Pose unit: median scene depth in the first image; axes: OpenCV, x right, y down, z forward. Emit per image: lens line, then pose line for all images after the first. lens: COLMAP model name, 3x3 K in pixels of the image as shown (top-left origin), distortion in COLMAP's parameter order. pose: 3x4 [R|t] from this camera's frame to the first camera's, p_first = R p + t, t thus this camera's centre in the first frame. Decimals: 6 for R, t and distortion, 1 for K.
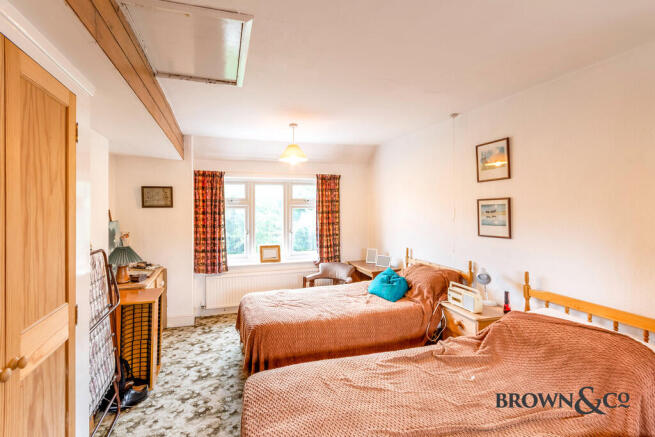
lens RADIAL K [[295.3, 0, 353.9], [0, 295.3, 206.3], [0, 0, 1]] dist [0.001266, 0.000581]
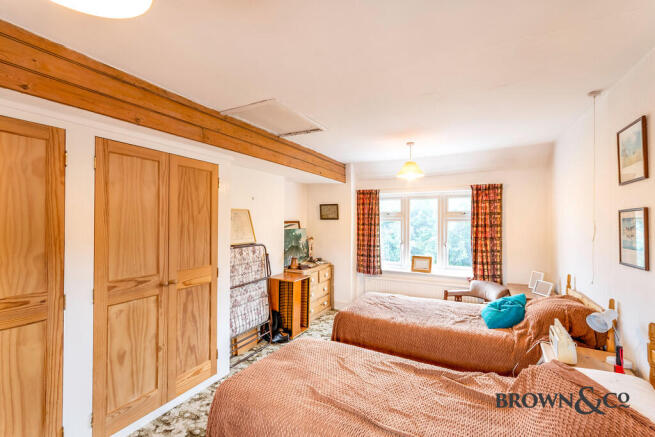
lens RADIAL K [[295.3, 0, 330.9], [0, 295.3, 218.2], [0, 0, 1]] dist [0.001266, 0.000581]
pose [[0.712587, 0.002084, -0.701580, 0.263263], [-0.003034, 0.999995, -0.000110, -0.001837], [0.701577, 0.002207, 0.712590, 0.025167]]
